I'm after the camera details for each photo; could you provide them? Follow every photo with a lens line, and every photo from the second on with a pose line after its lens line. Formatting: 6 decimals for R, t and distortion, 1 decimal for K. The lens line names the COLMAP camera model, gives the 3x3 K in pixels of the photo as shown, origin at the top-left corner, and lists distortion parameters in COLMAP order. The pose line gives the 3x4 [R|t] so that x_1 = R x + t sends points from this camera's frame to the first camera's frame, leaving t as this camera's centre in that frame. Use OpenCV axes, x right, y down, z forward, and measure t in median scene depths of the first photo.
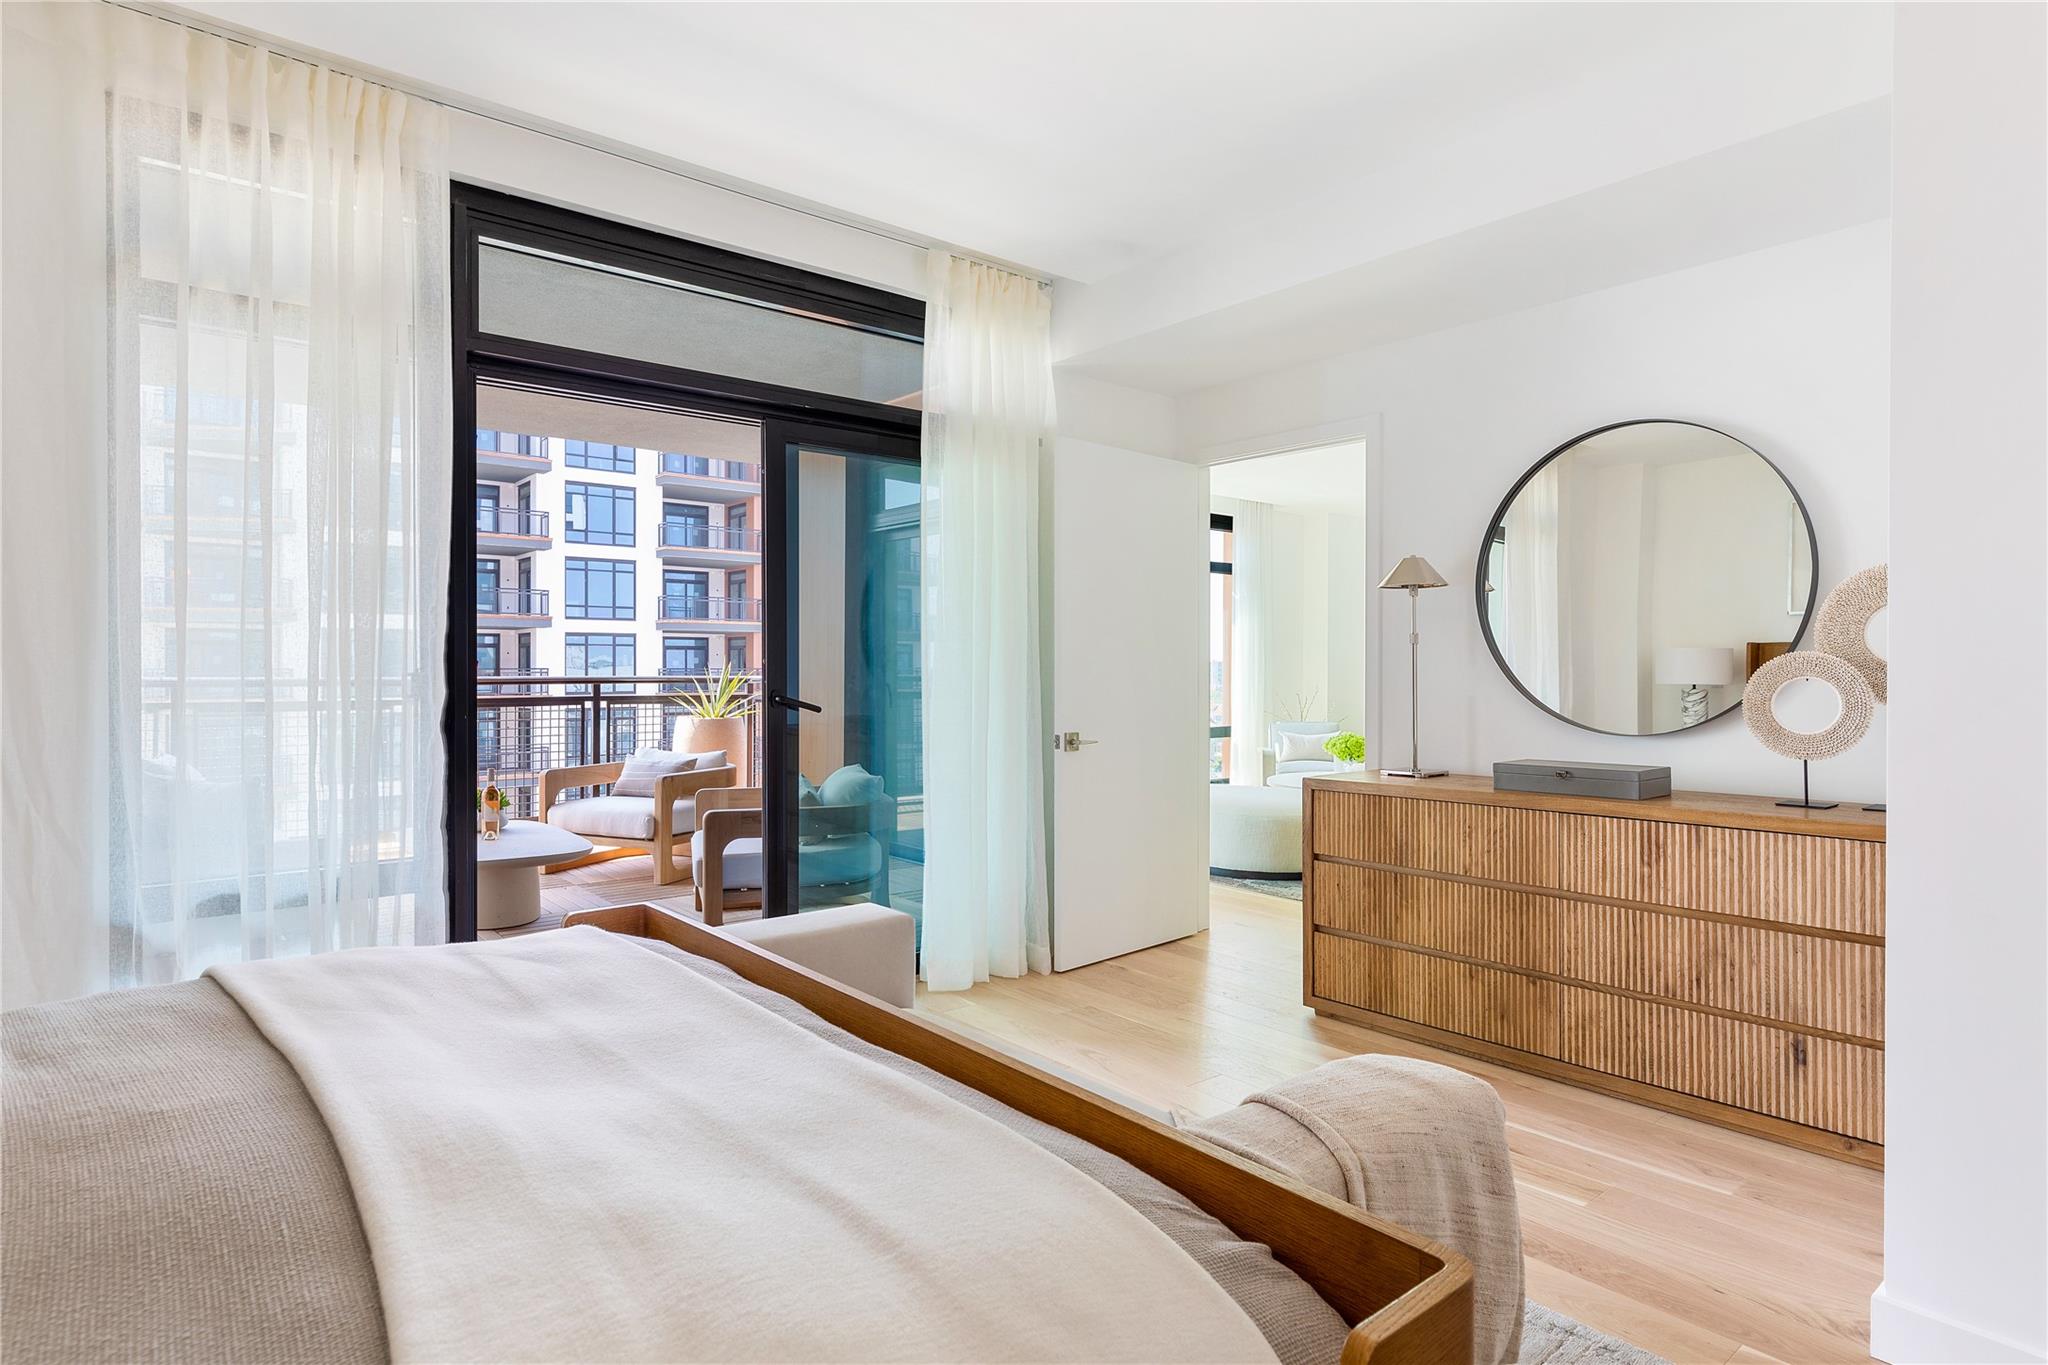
lens RADIAL K [[1123.4, 0, 1028.5], [0, 1123.4, 670.2], [0, 0, 1]] dist [0.016981, 0.000097]
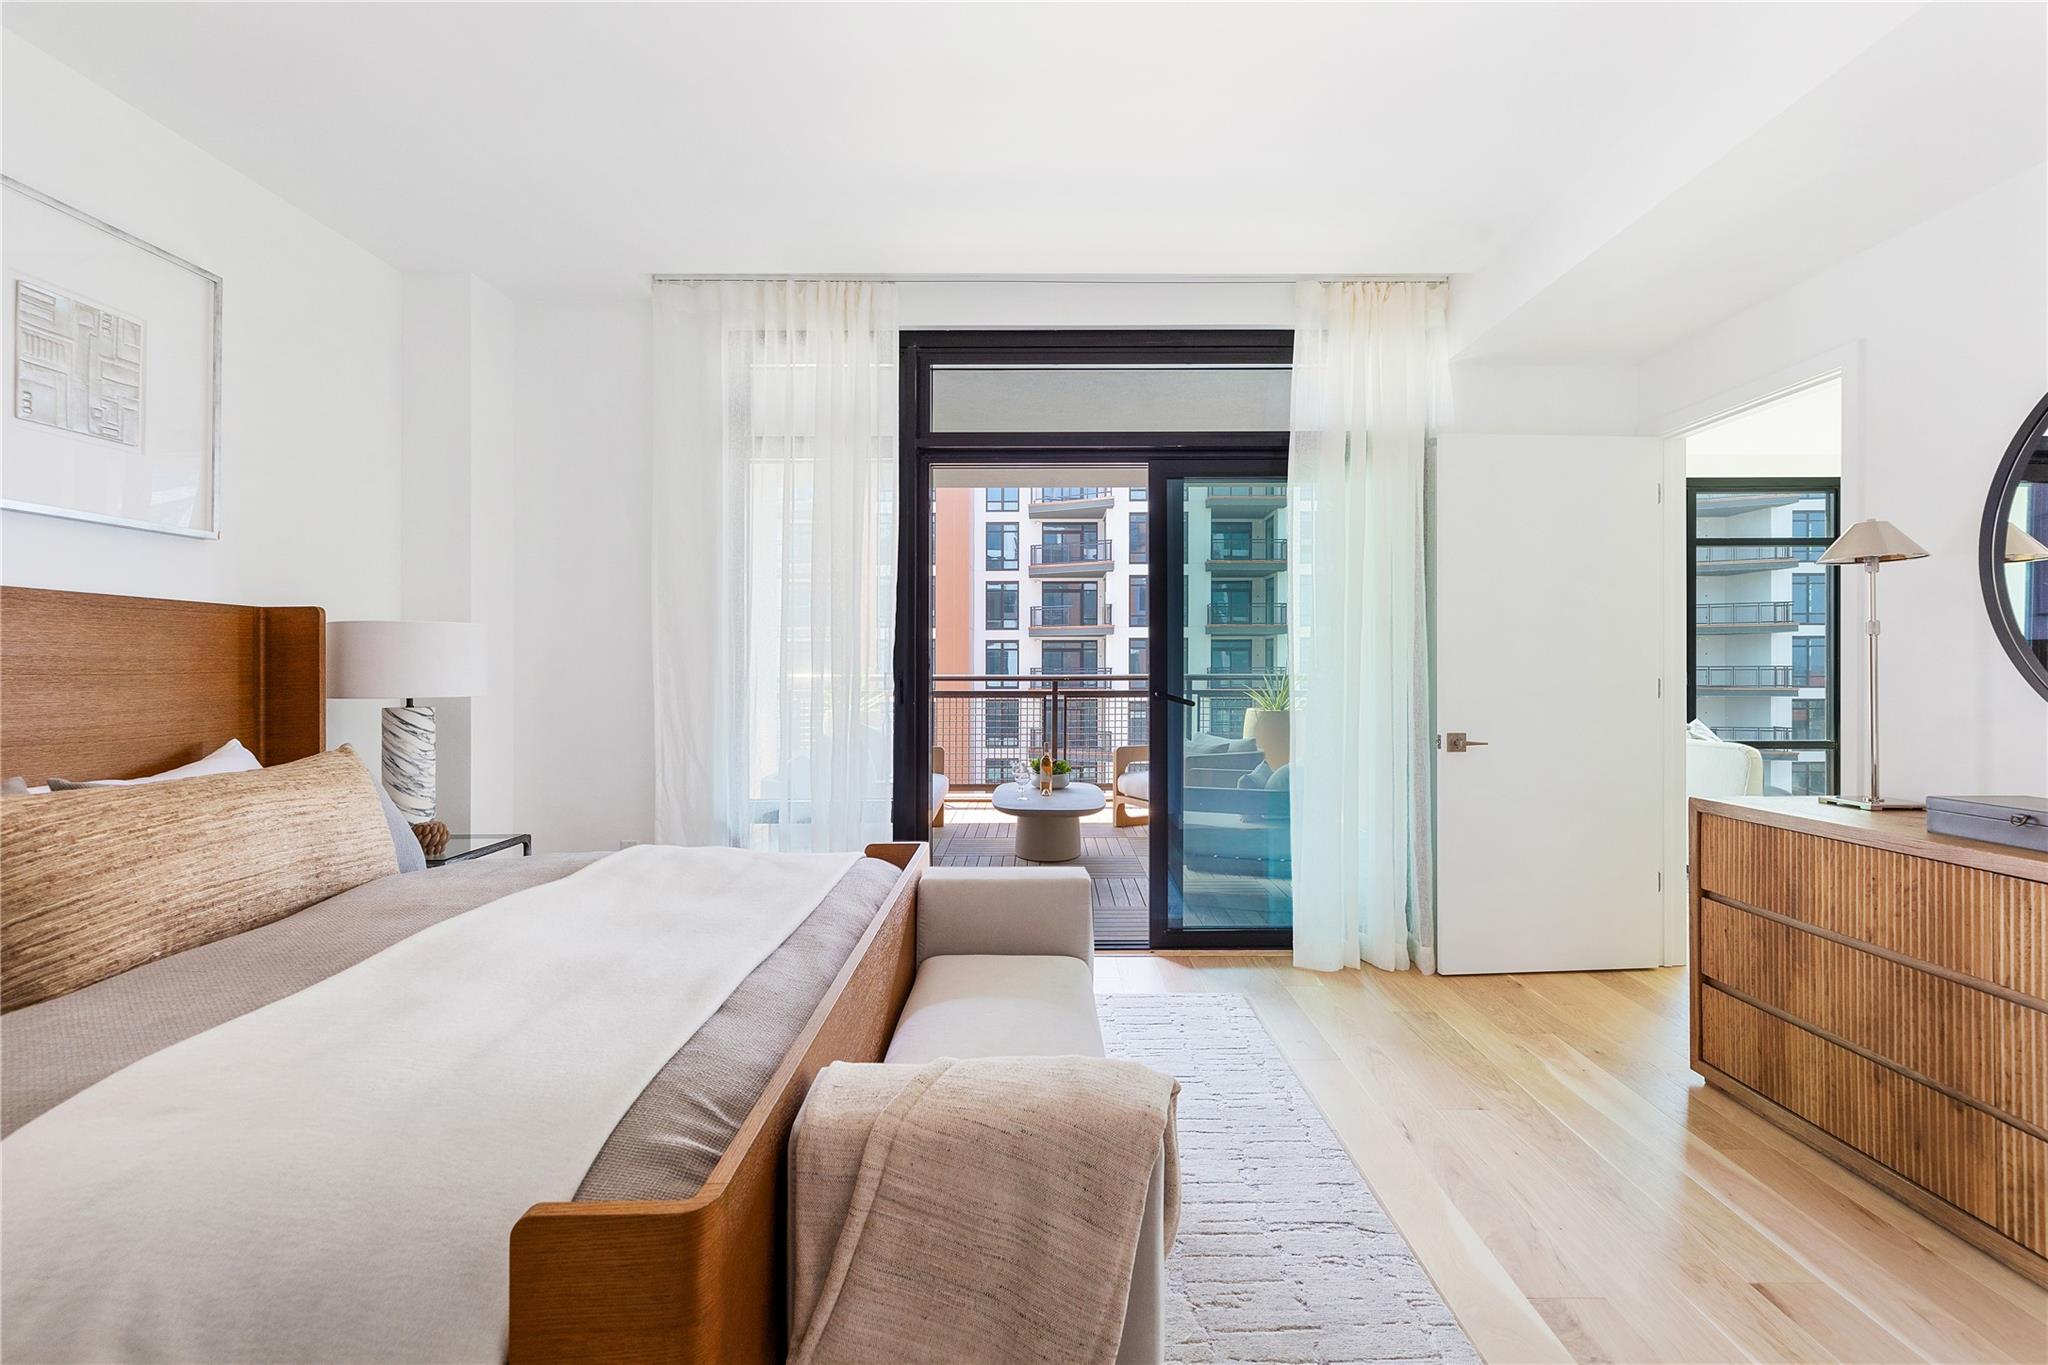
lens RADIAL K [[961.5, 0, 1033.2], [0, 961.5, 666.7], [0, 0, 1]] dist [0.001211, 0.000967]
pose [[0.768490, -0.004287, -0.639847, 0.329238], [0.003416, 0.999991, -0.002598, -0.001875], [0.639852, -0.000189, 0.768498, 0.134597]]
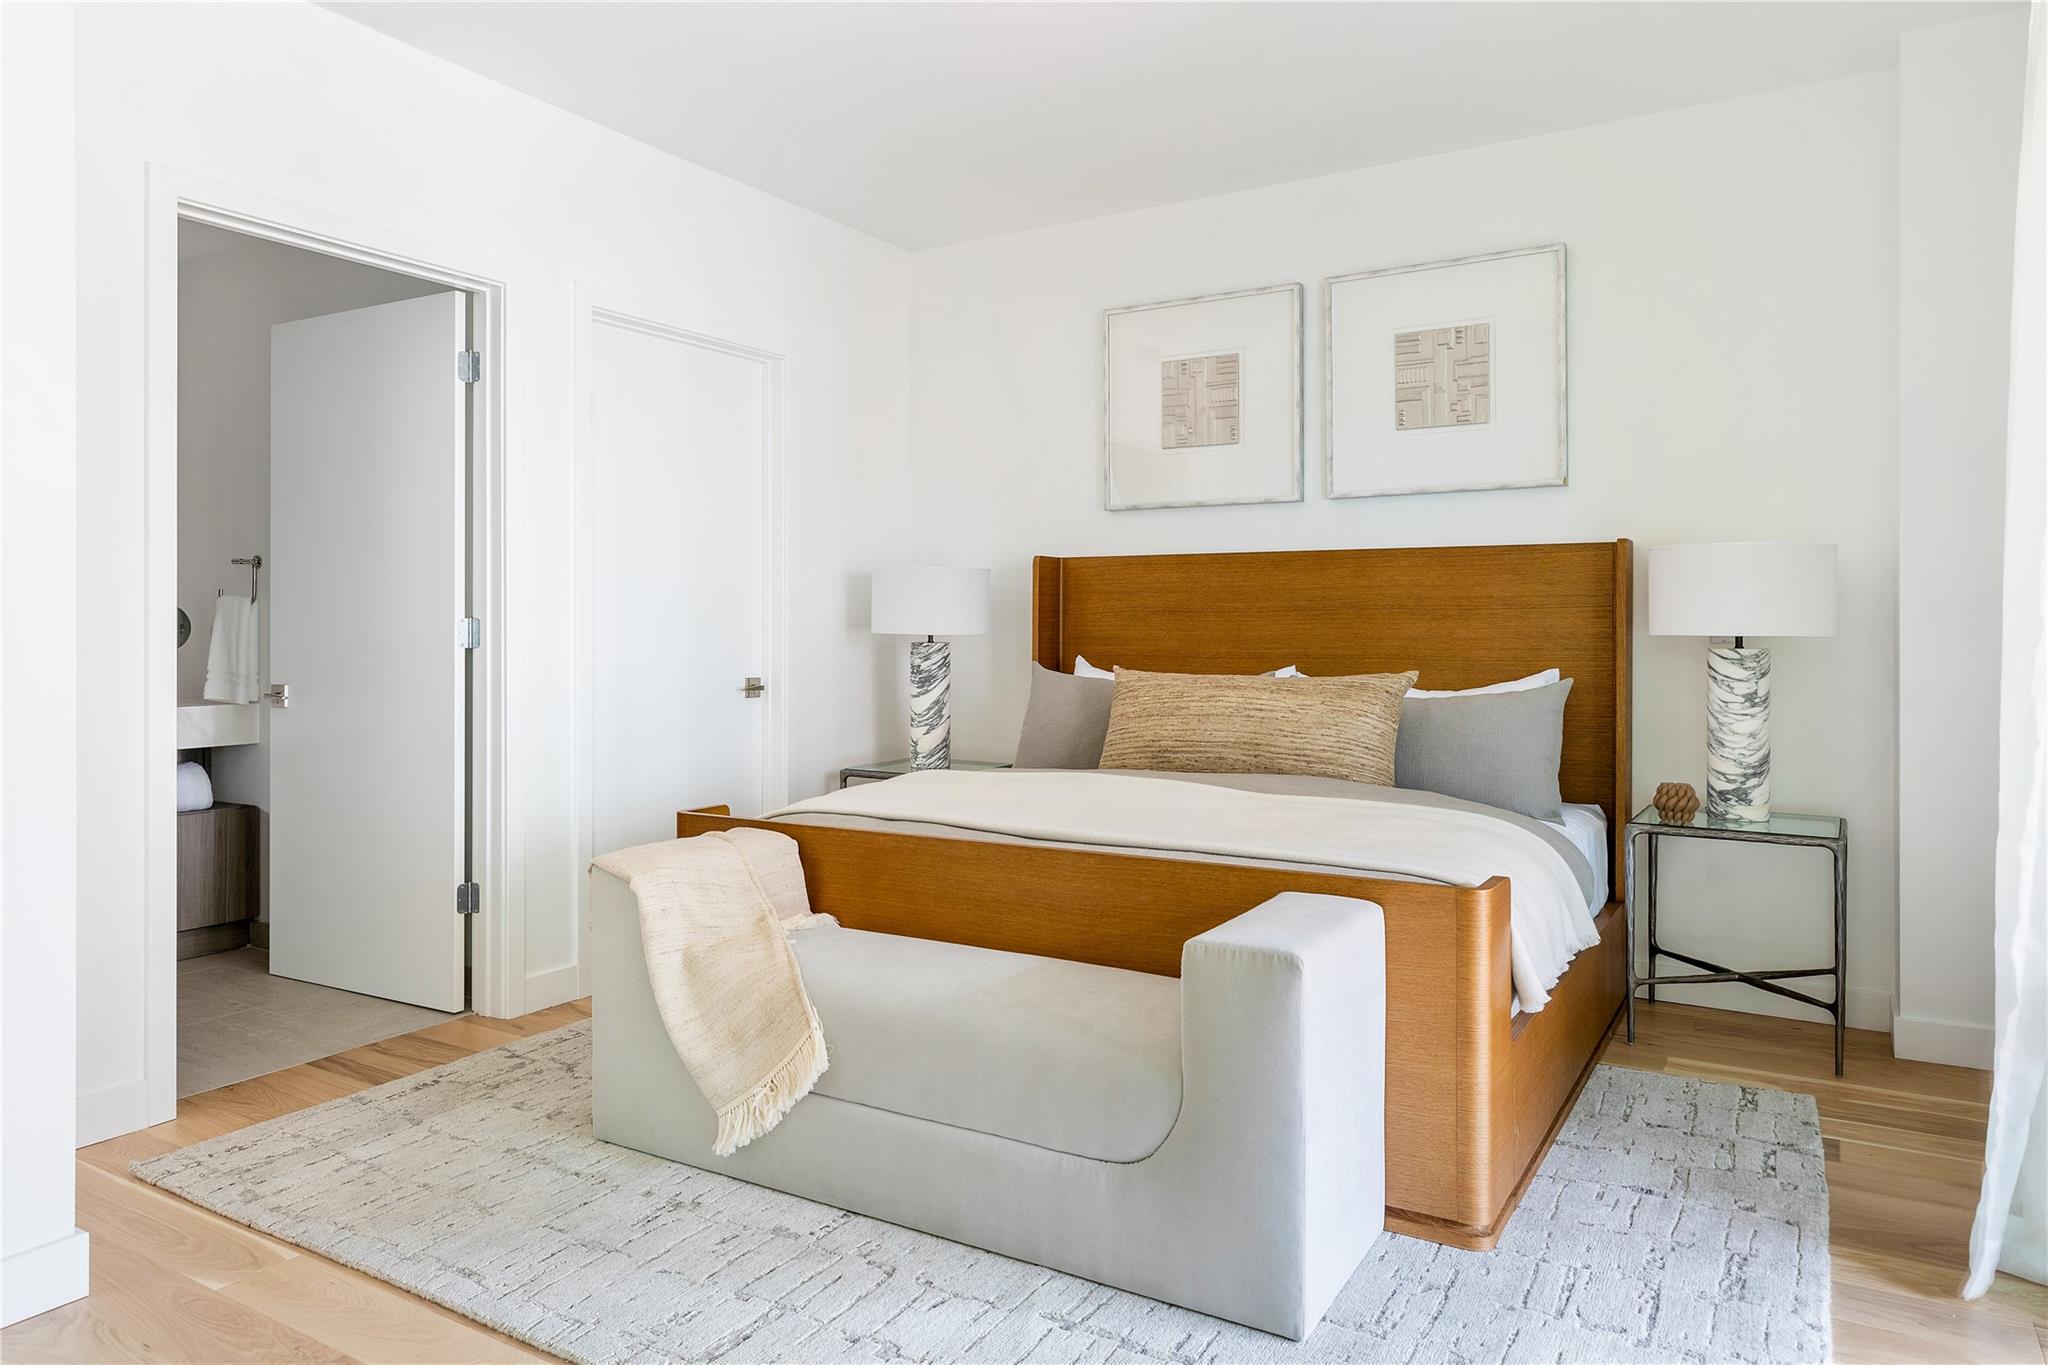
lens RADIAL K [[1349.9, 0, 993.4], [0, 1349.9, 627.9], [0, 0, 1]] dist [0.004144, 0.000267]
pose [[-0.949557, -0.001207, -0.313591, 0.183698], [-0.001682, 0.999998, 0.001243, 0.014581], [0.313589, 0.001708, -0.949557, 1.175507]]
